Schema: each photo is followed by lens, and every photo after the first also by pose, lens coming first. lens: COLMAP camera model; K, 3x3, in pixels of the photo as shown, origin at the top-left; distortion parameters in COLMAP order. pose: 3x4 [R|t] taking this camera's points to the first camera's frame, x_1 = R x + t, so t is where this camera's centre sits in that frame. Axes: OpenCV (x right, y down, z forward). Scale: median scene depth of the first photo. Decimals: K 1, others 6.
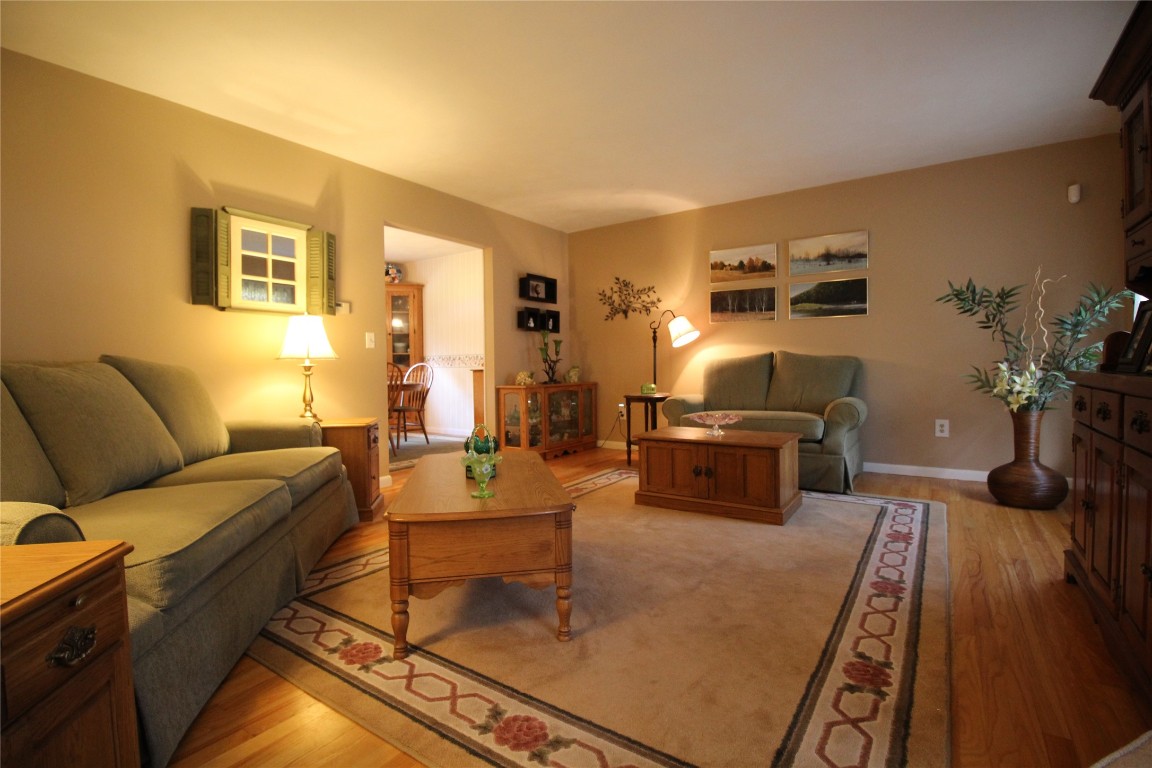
lens RADIAL K [[531.9, 0, 580.4], [0, 531.9, 378.7], [0, 0, 1]] dist [-0.012638, -0.002081]
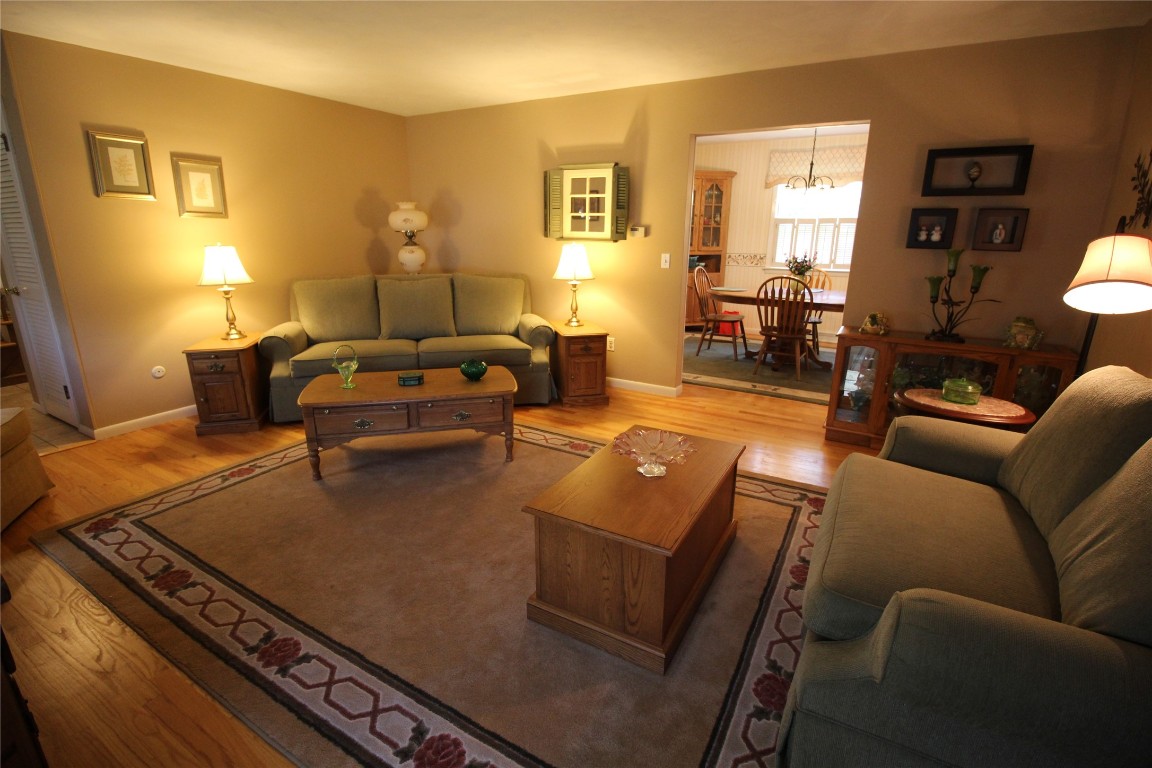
lens RADIAL K [[531.9, 0, 582.2], [0, 531.9, 384.4], [0, 0, 1]] dist [-0.012638, -0.002081]
pose [[0.073123, 0.293580, -0.953134, 0.735492], [-0.032095, 0.955890, 0.291967, -0.152227], [0.996806, 0.009241, 0.079320, 0.804744]]
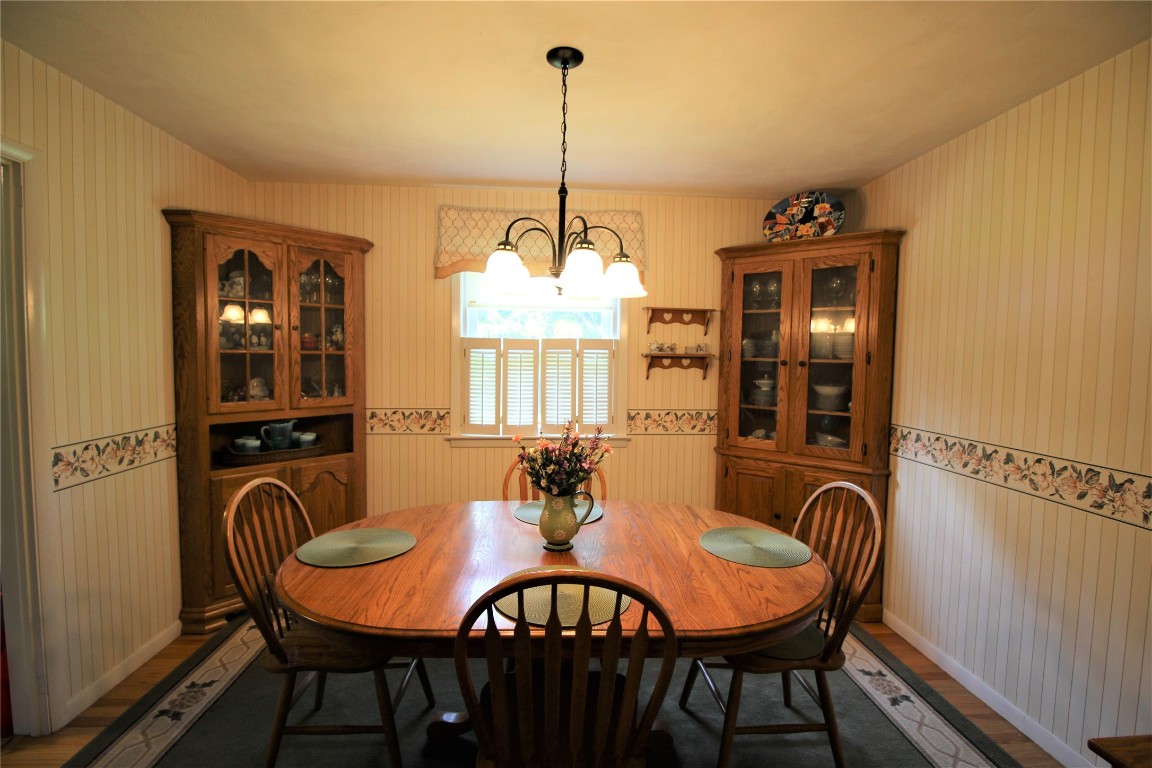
lens RADIAL K [[531.9, 0, 577.3], [0, 531.9, 386.4], [0, 0, 1]] dist [-0.012638, -0.002081]
pose [[0.613078, 0.066802, -0.787193, -0.280050], [-0.041257, 0.997766, 0.052540, -0.160270], [0.788945, 0.000266, 0.614464, 1.205701]]
